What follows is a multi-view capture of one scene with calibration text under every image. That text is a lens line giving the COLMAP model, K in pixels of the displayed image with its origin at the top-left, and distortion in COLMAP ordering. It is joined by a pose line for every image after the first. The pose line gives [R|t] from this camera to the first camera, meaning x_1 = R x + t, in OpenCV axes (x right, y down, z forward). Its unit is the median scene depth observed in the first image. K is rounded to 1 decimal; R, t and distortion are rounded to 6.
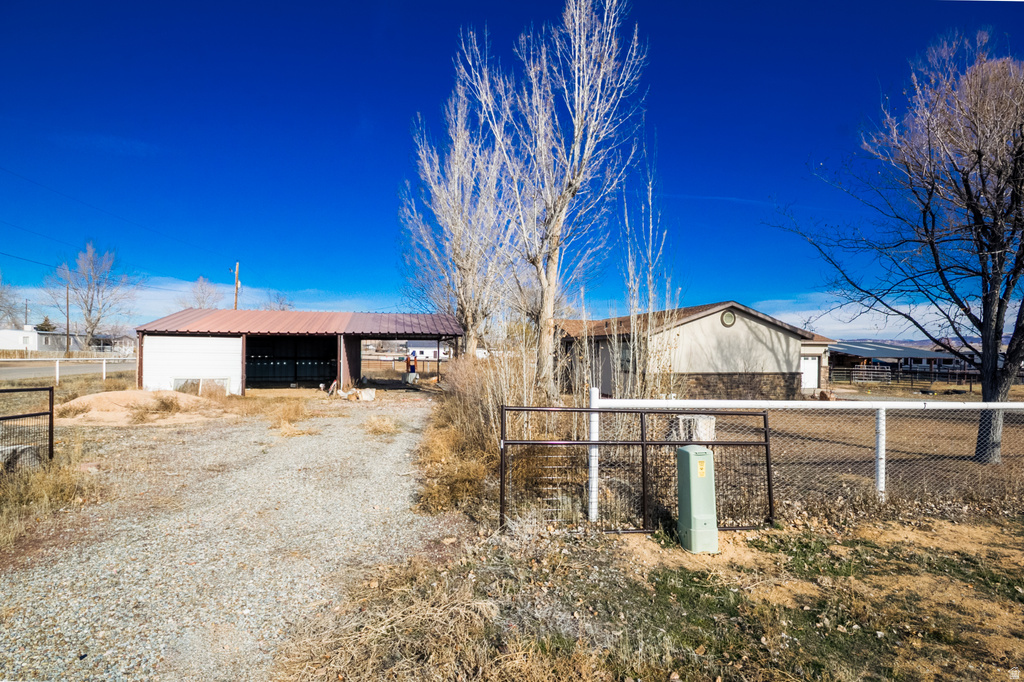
lens RADIAL K [[487.7, 0, 515.4], [0, 487.7, 351.9], [0, 0, 1]] dist [0.002981, -0.005127]
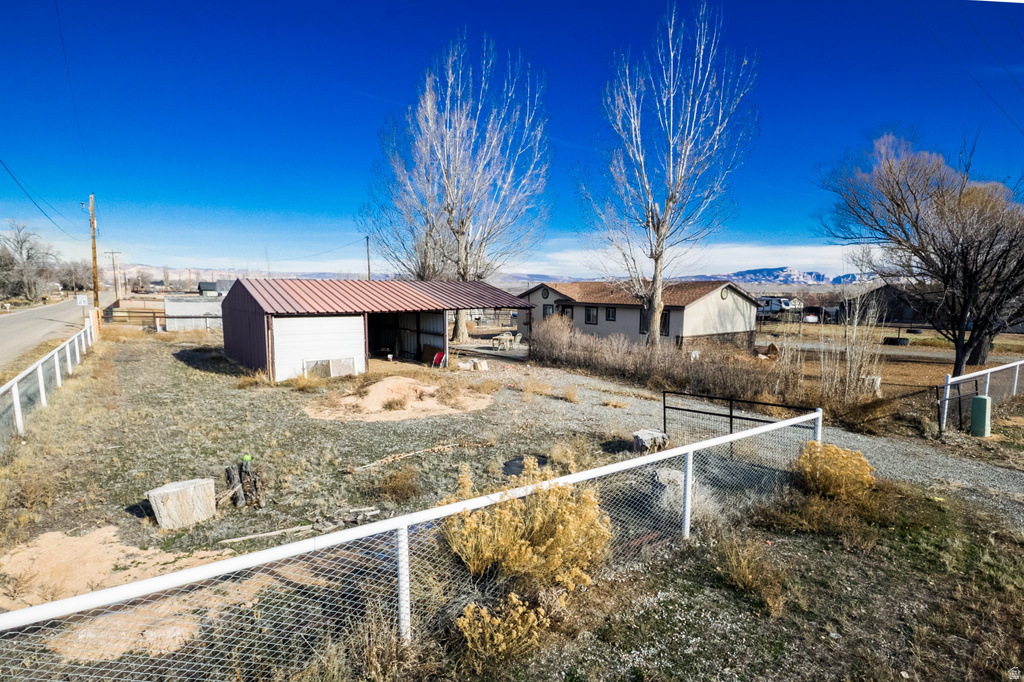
lens RADIAL K [[487.7, 0, 515.4], [0, 487.7, 351.9], [0, 0, 1]] dist [0.002981, -0.005127]
pose [[0.920173, -0.053767, 0.387801, -0.649138], [0.005634, 0.992241, 0.124201, -0.078285], [-0.391470, -0.112102, 0.913337, -0.053763]]
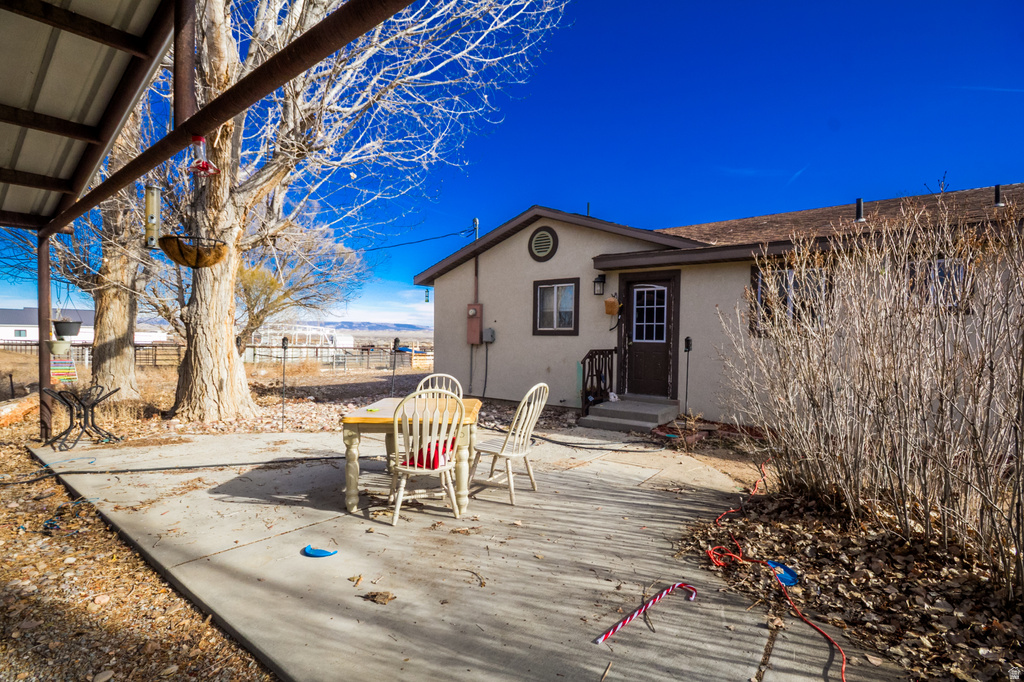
lens RADIAL K [[487.7, 0, 515.4], [0, 487.7, 351.9], [0, 0, 1]] dist [0.002981, -0.005127]
pose [[0.785649, -0.014330, 0.618506, -0.200928], [-0.005212, 0.999543, 0.029779, 0.030637], [-0.618650, -0.026620, 0.785216, 1.138181]]
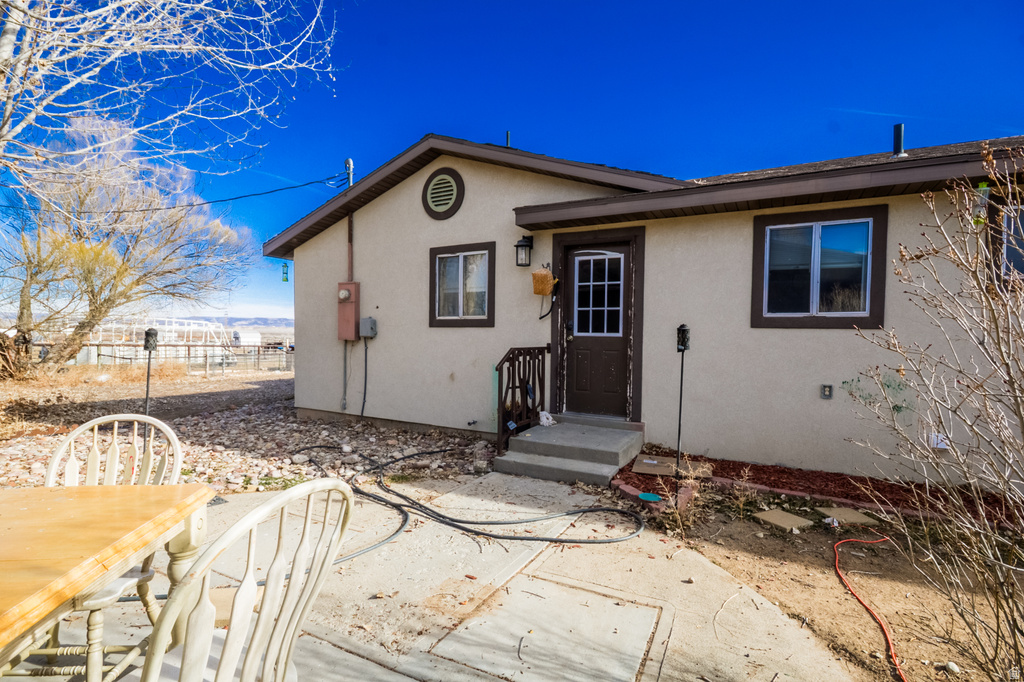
lens RADIAL K [[487.7, 0, 515.4], [0, 487.7, 351.9], [0, 0, 1]] dist [0.002981, -0.005127]
pose [[0.684521, -0.023029, 0.728629, -0.083687], [-0.003959, 0.999369, 0.035306, 0.033676], [-0.728982, -0.027053, 0.683998, 1.243101]]
